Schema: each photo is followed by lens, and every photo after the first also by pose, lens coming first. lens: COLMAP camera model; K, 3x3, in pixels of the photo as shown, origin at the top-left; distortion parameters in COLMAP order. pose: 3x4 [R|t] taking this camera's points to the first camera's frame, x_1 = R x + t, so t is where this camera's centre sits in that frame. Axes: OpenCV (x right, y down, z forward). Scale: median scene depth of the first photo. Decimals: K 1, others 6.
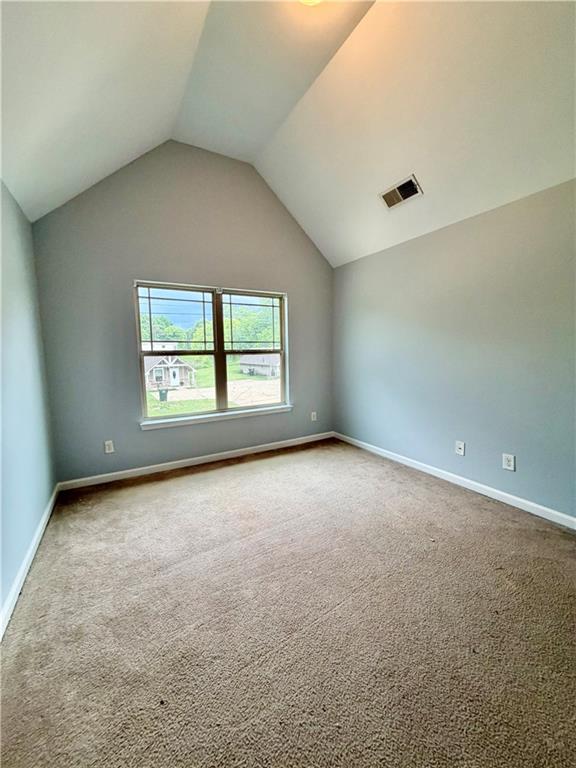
lens RADIAL K [[303.8, 0, 288.0], [0, 303.8, 384.0], [0, 0, 1]] dist [-0.001120, -0.000066]
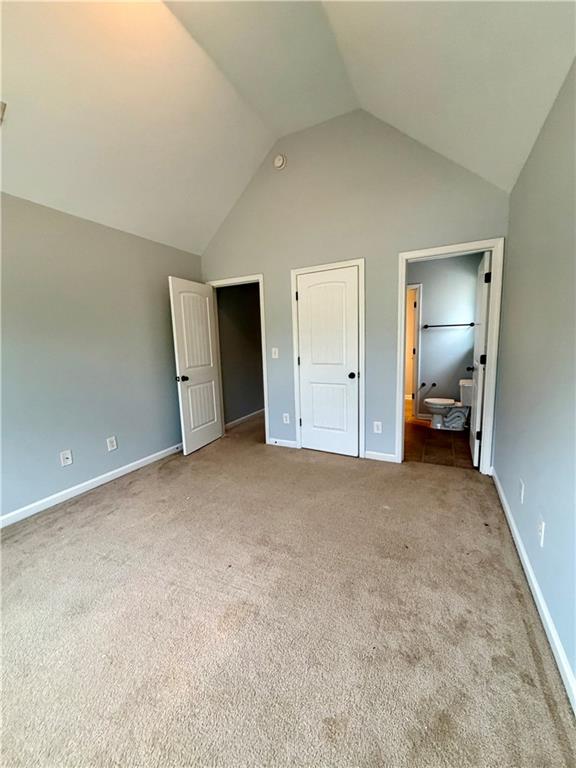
lens RADIAL K [[303.8, 0, 288.0], [0, 303.8, 384.0], [0, 0, 1]] dist [-0.001120, -0.000066]
pose [[-0.547952, -0.089650, 0.831692, -0.617477], [0.133275, 0.972184, 0.192601, -0.106622], [-0.825825, 0.216380, -0.520762, 0.998388]]
